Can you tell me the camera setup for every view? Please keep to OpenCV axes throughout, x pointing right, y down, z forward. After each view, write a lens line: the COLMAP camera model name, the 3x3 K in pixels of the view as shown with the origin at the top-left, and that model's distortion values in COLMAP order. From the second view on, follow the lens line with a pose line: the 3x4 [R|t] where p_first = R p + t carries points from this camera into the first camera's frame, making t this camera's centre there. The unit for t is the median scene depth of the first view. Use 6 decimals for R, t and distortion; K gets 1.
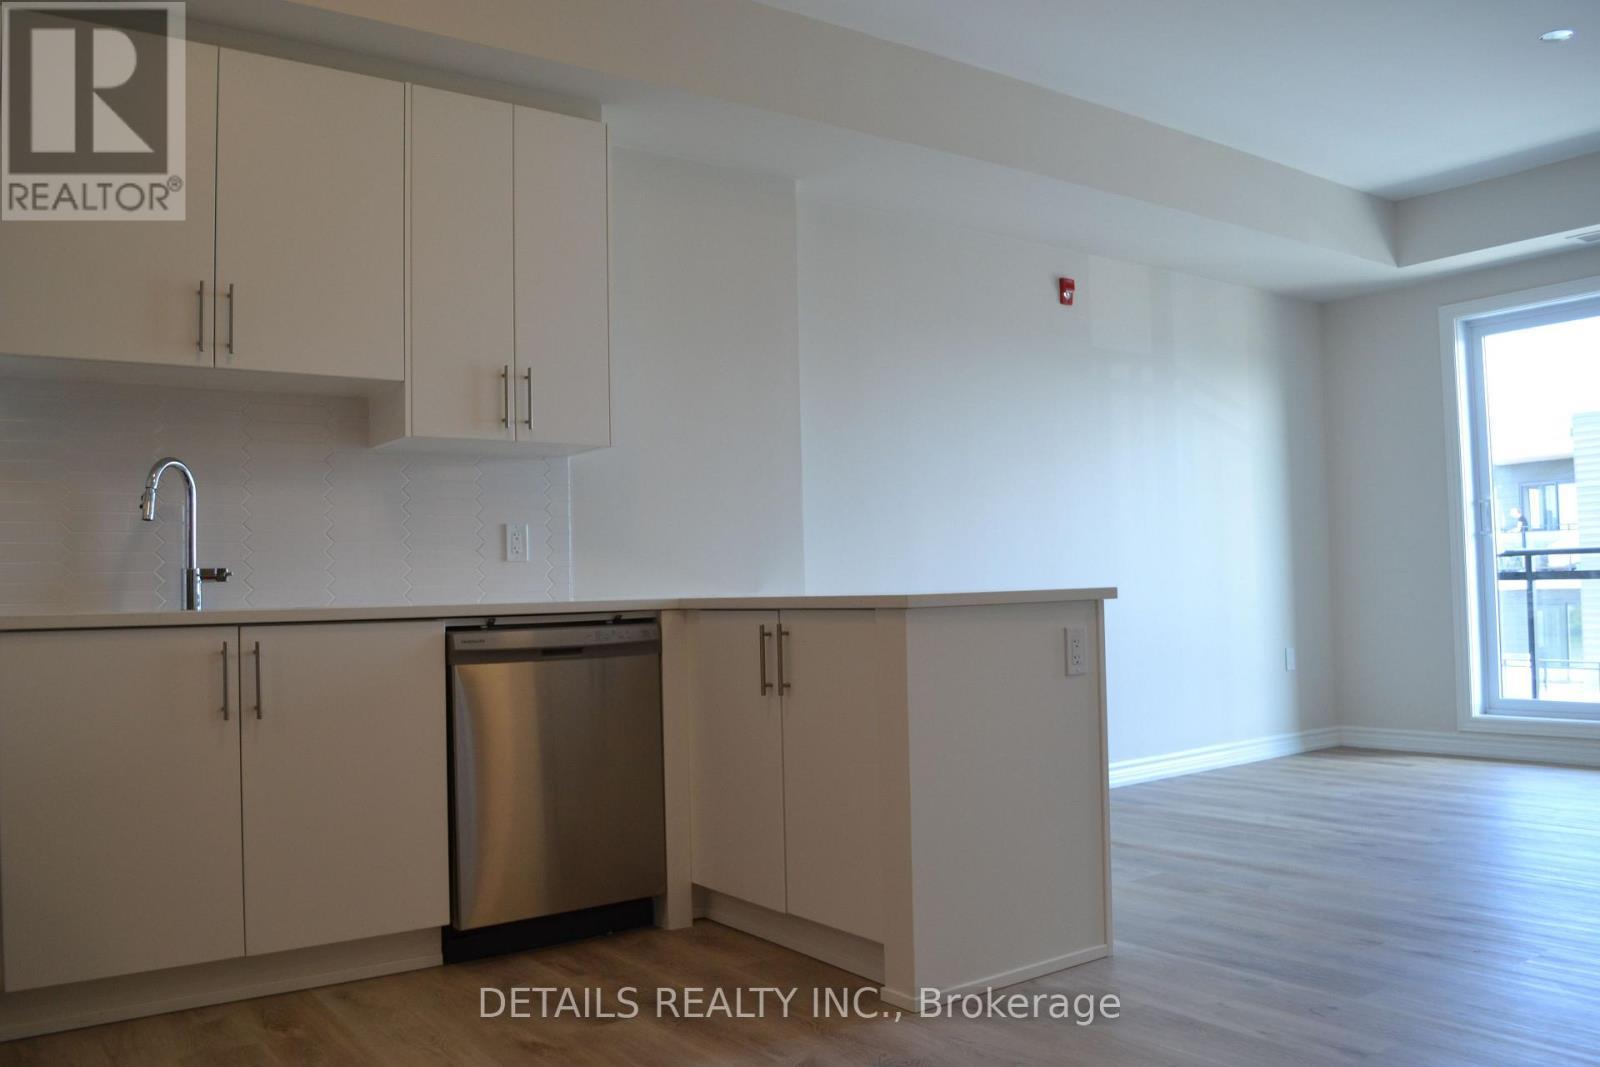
lens RADIAL K [[1283.3, 0, 792.3], [0, 1283.3, 548.0], [0, 0, 1]] dist [-0.082118, 0.007017]
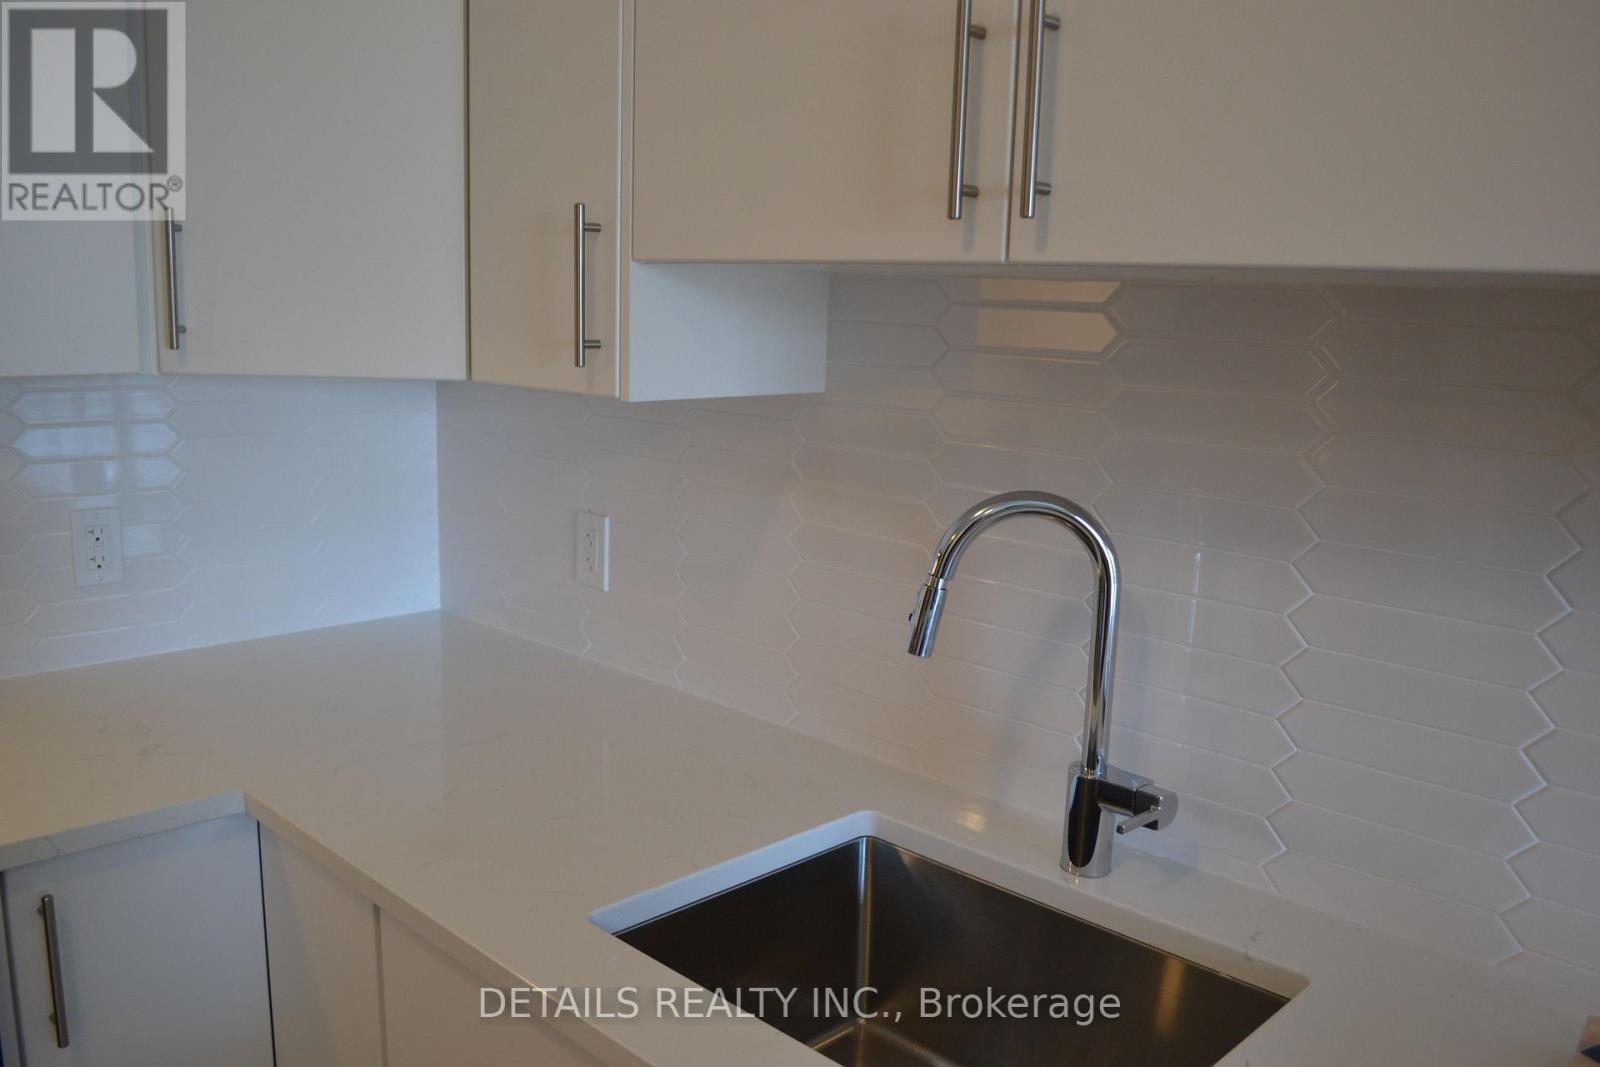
lens RADIAL K [[1328.2, 0, 791.6], [0, 1328.2, 550.0], [0, 0, 1]] dist [-0.079153, 0.009578]
pose [[0.167449, 0.215020, -0.962147, -0.114058], [-0.000458, 0.975943, 0.218024, -0.139237], [0.985881, -0.036067, 0.163520, 0.846127]]
